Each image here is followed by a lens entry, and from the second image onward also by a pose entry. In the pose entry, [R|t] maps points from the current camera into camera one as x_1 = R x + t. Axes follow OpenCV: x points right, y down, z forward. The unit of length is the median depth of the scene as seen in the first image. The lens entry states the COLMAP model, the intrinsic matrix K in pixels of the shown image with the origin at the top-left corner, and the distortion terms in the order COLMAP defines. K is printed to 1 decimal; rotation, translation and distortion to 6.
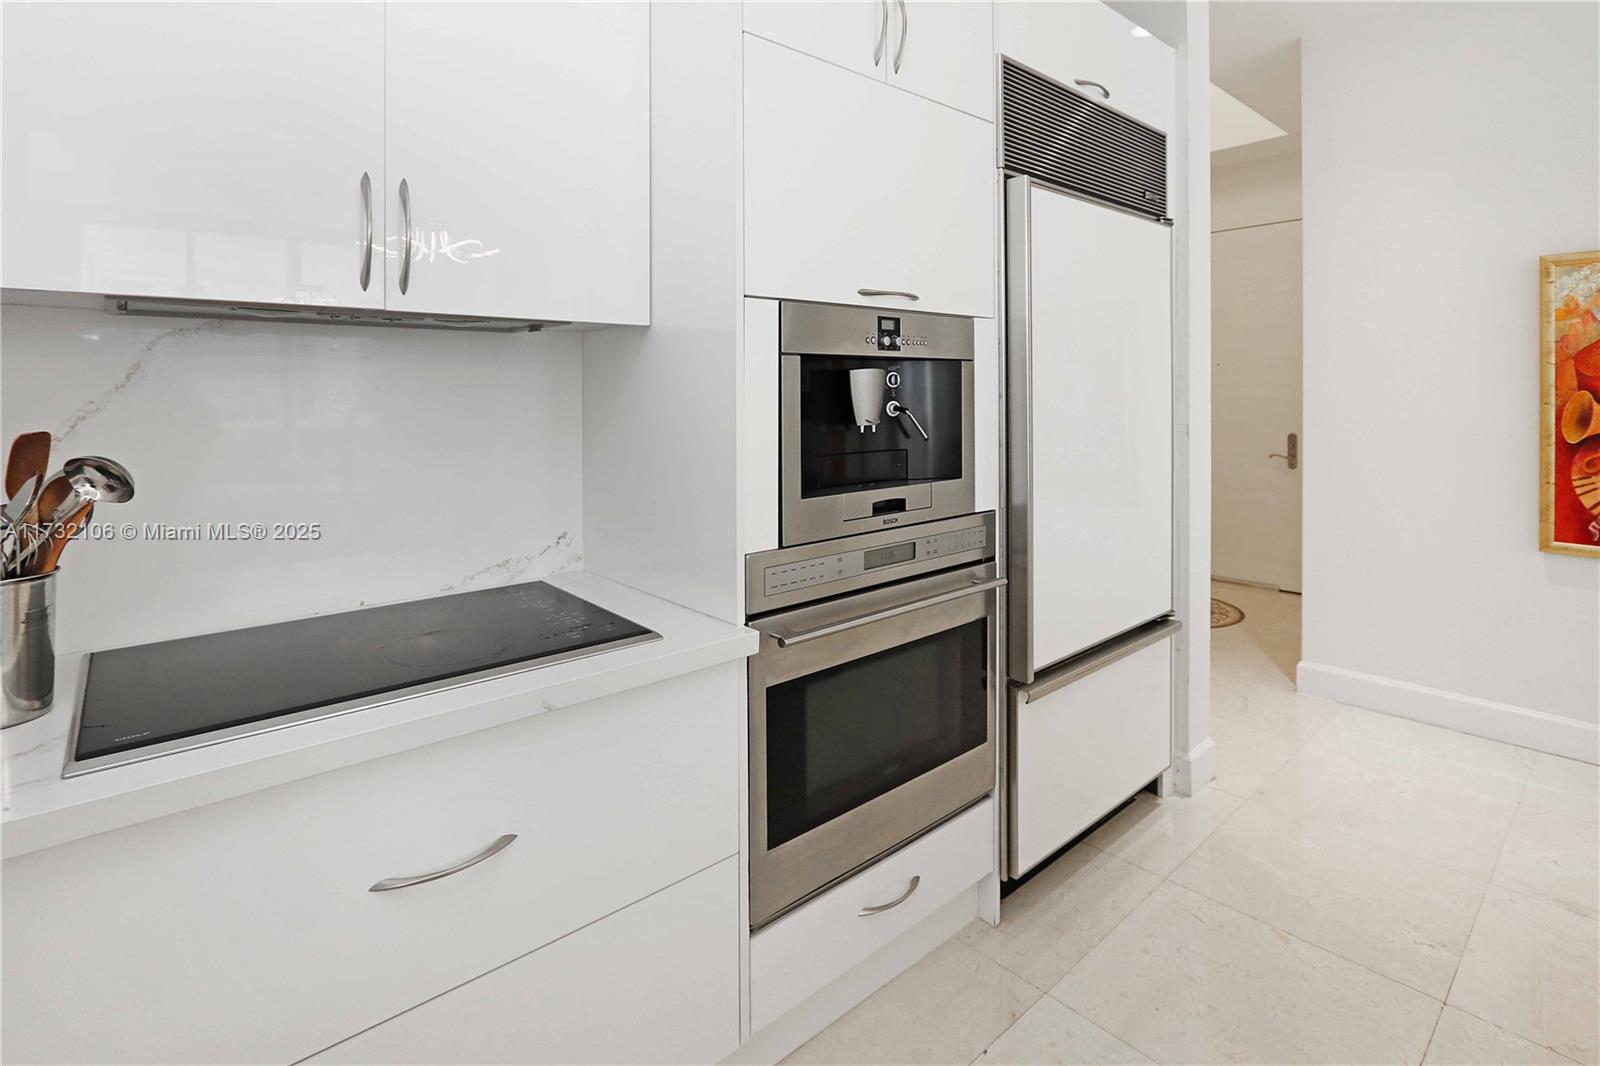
lens RADIAL K [[775.2, 0, 805.1], [0, 775.2, 399.8], [0, 0, 1]] dist [-0.020523, -0.000006]
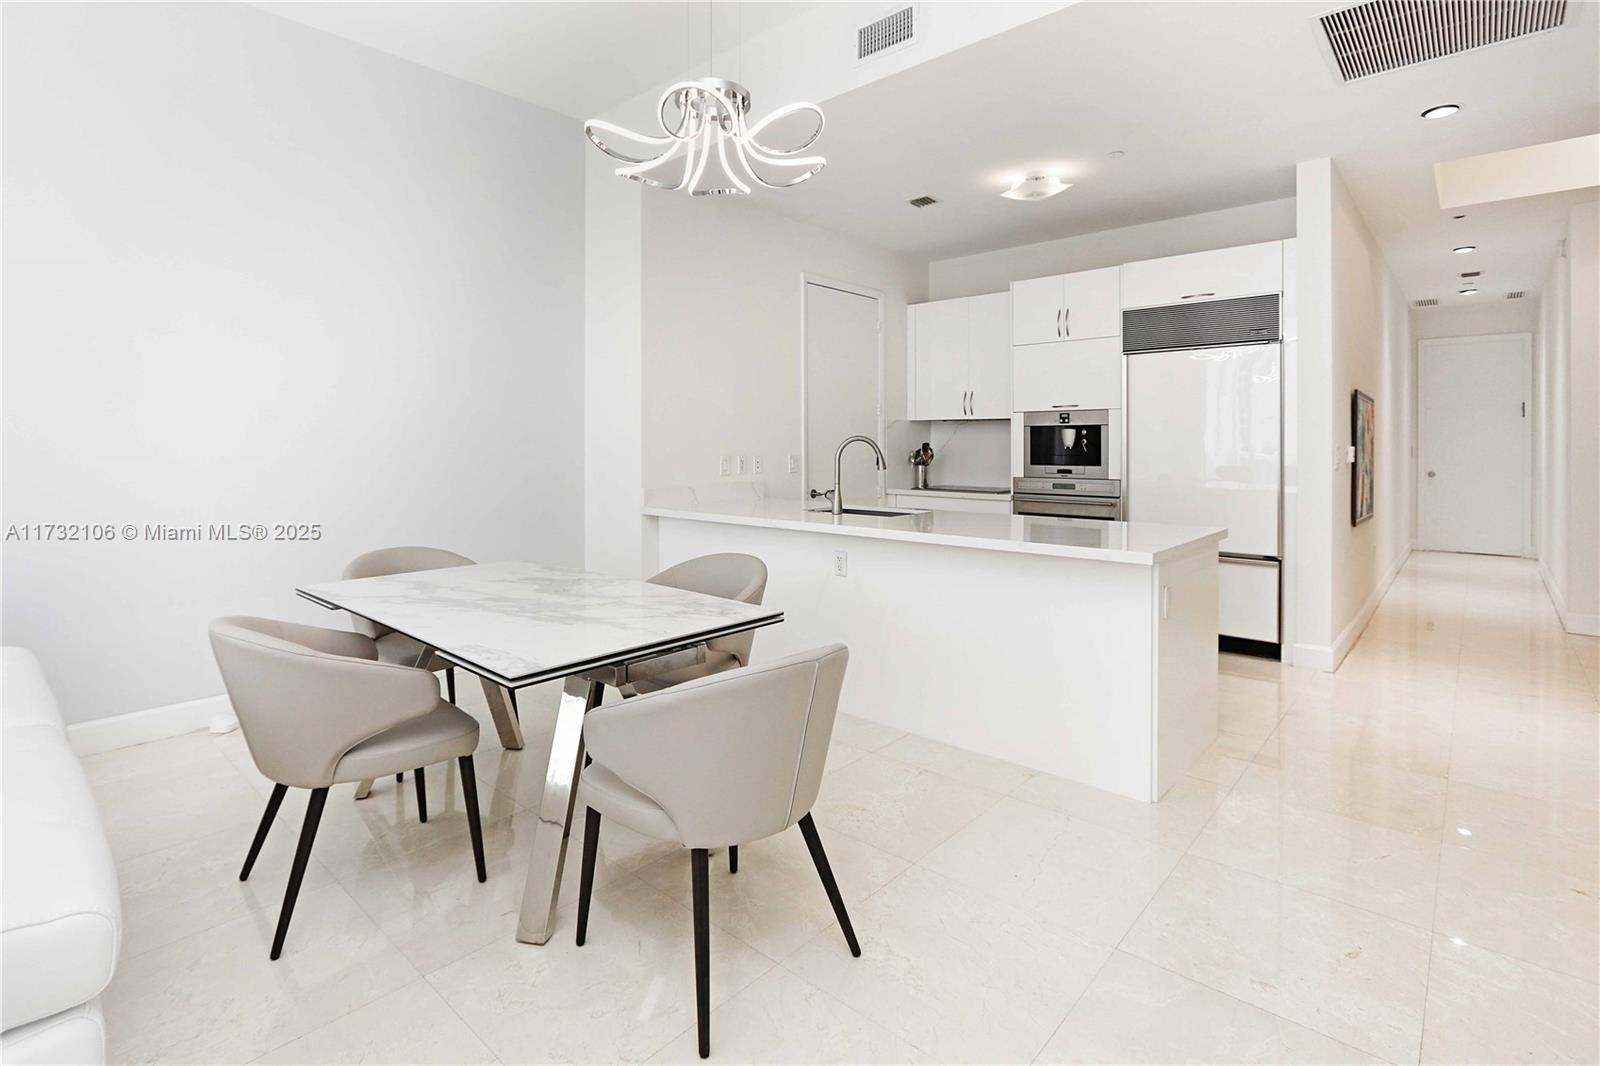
lens RADIAL K [[783.5, 0, 810.8], [0, 783.5, 446.2], [0, 0, 1]] dist [-0.001906, 0.000951]
pose [[0.142385, 0.009078, -0.989770, 3.168961], [-0.006972, 0.999942, 0.008168, 0.012751], [0.989787, 0.005738, 0.142440, -0.514219]]
